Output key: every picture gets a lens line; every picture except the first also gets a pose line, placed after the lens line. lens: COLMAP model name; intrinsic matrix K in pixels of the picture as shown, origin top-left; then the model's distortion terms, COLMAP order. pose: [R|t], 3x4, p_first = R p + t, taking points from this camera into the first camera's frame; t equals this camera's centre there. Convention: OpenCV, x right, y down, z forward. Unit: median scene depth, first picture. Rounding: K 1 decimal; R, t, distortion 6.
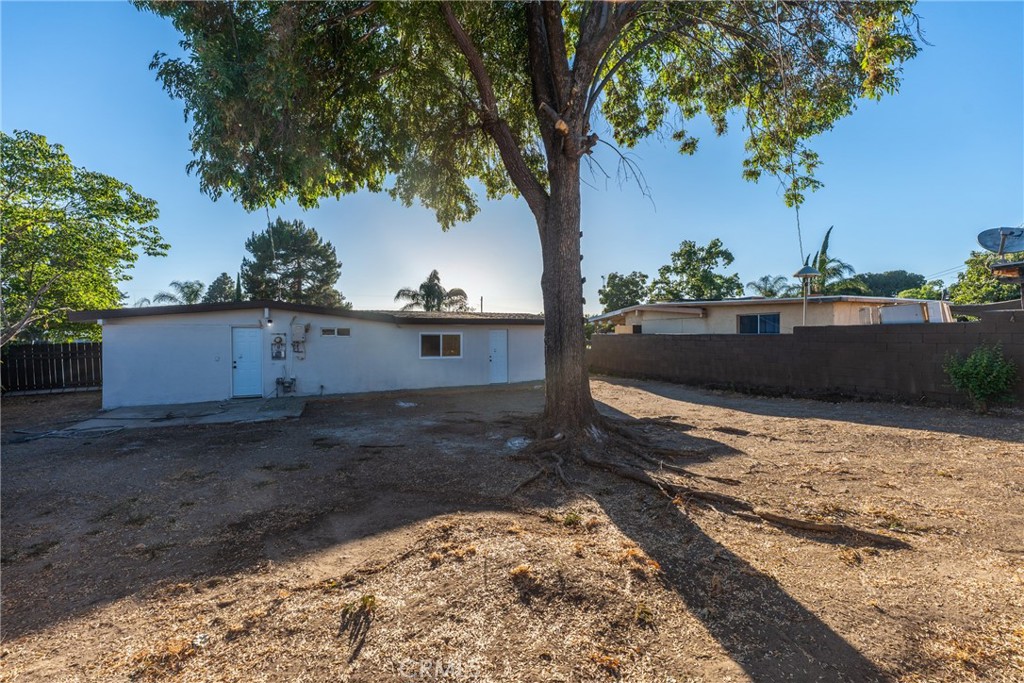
lens RADIAL K [[409.4, 0, 510.9], [0, 409.4, 340.8], [0, 0, 1]] dist [0.000172, -0.000193]
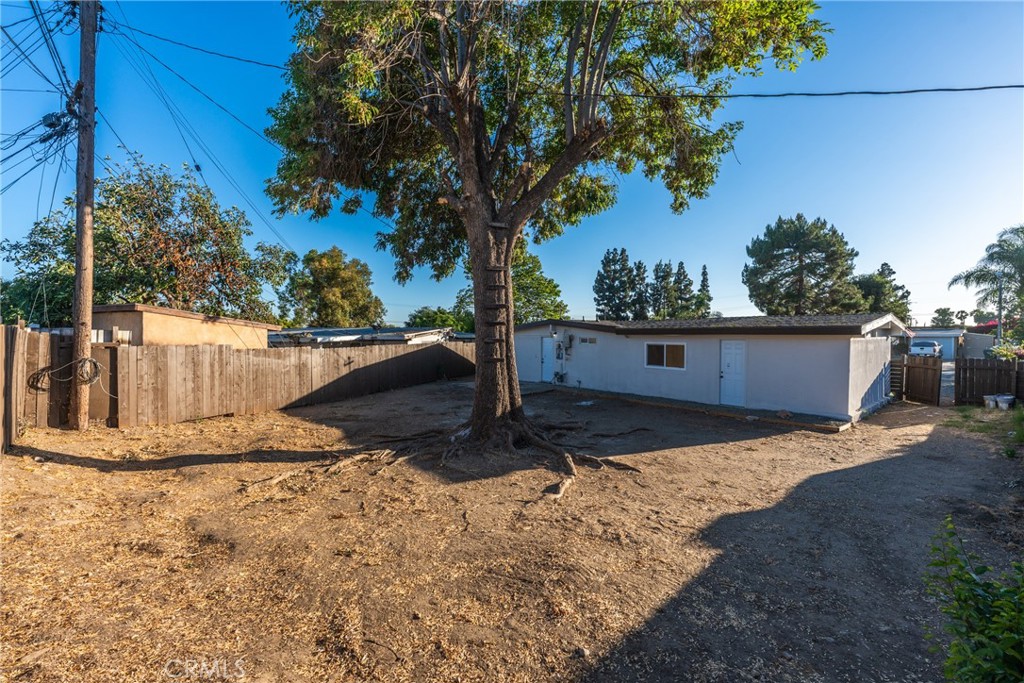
lens RADIAL K [[409.4, 0, 506.9], [0, 409.4, 341.9], [0, 0, 1]] dist [0.000172, -0.000193]
pose [[0.275294, 0.022532, -0.961096, 0.749153], [-0.015388, 0.999700, 0.019030, -0.038455], [0.961237, 0.009551, 0.275559, 0.395116]]
